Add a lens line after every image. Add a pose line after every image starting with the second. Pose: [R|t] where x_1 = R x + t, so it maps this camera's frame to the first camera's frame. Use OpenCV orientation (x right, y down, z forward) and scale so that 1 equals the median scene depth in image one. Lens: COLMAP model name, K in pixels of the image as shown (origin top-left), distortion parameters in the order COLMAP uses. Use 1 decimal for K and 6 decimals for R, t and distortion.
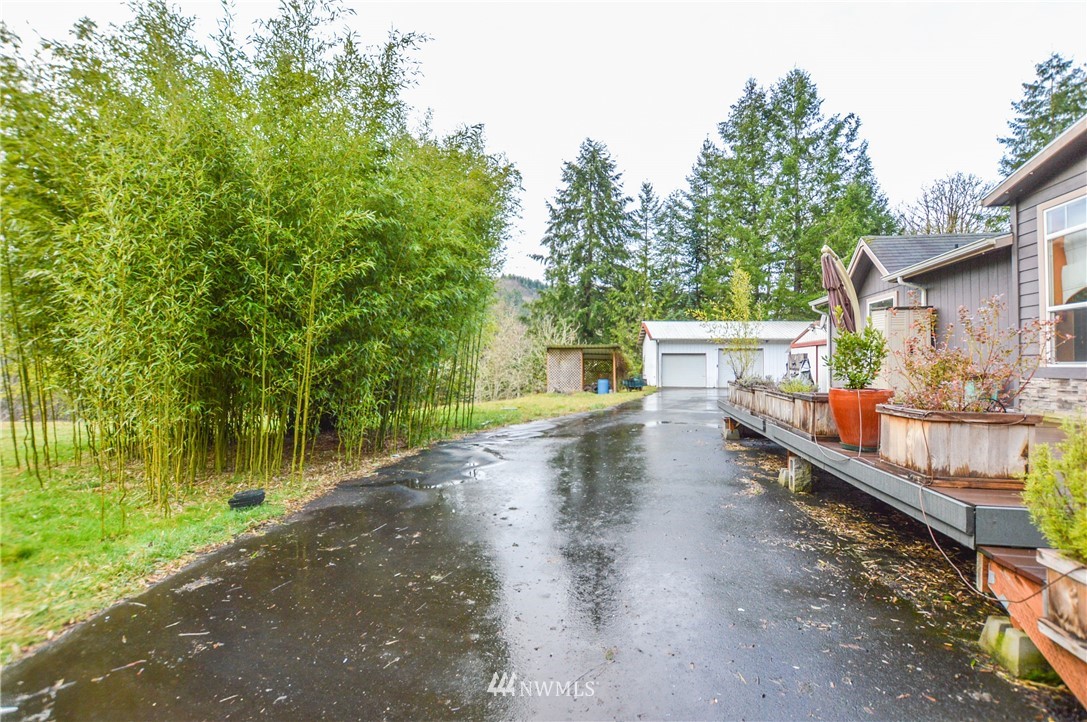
lens RADIAL K [[486.6, 0, 541.2], [0, 486.6, 360.5], [0, 0, 1]] dist [-0.038358, 0.007868]
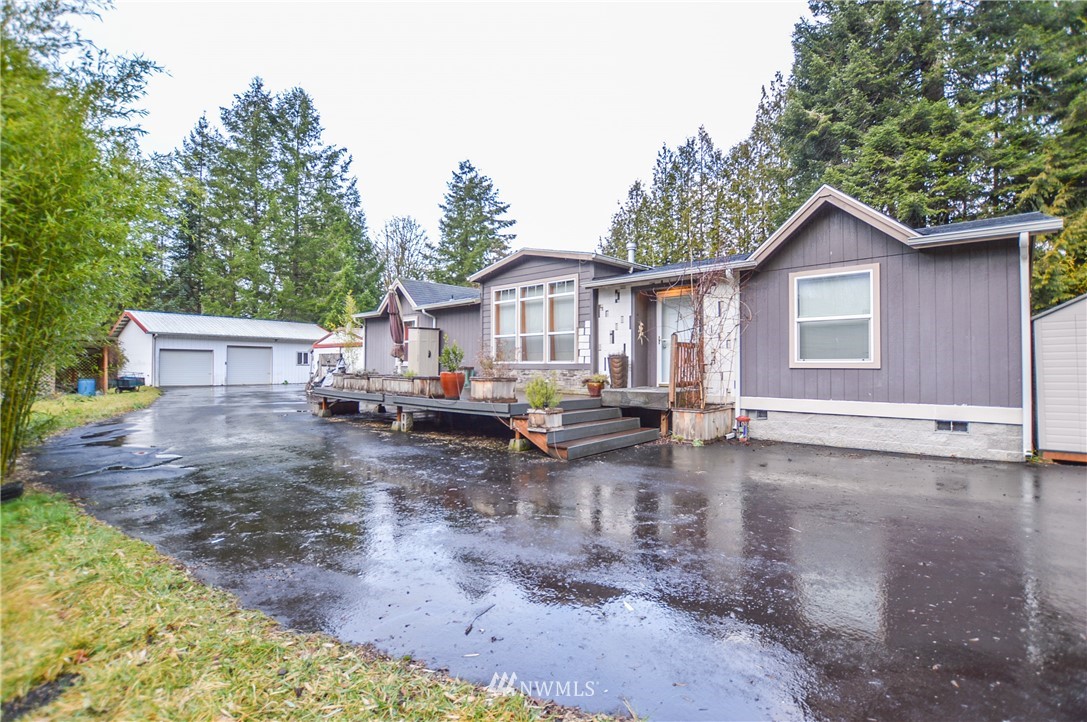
lens RADIAL K [[506.5, 0, 544.1], [0, 506.5, 358.5], [0, 0, 1]] dist [-0.024341, 0.000146]
pose [[0.528779, 0.011870, 0.848676, -0.138470], [-0.012005, 0.999907, -0.006505, 0.000503], [-0.848674, -0.006748, 0.528873, -0.075927]]
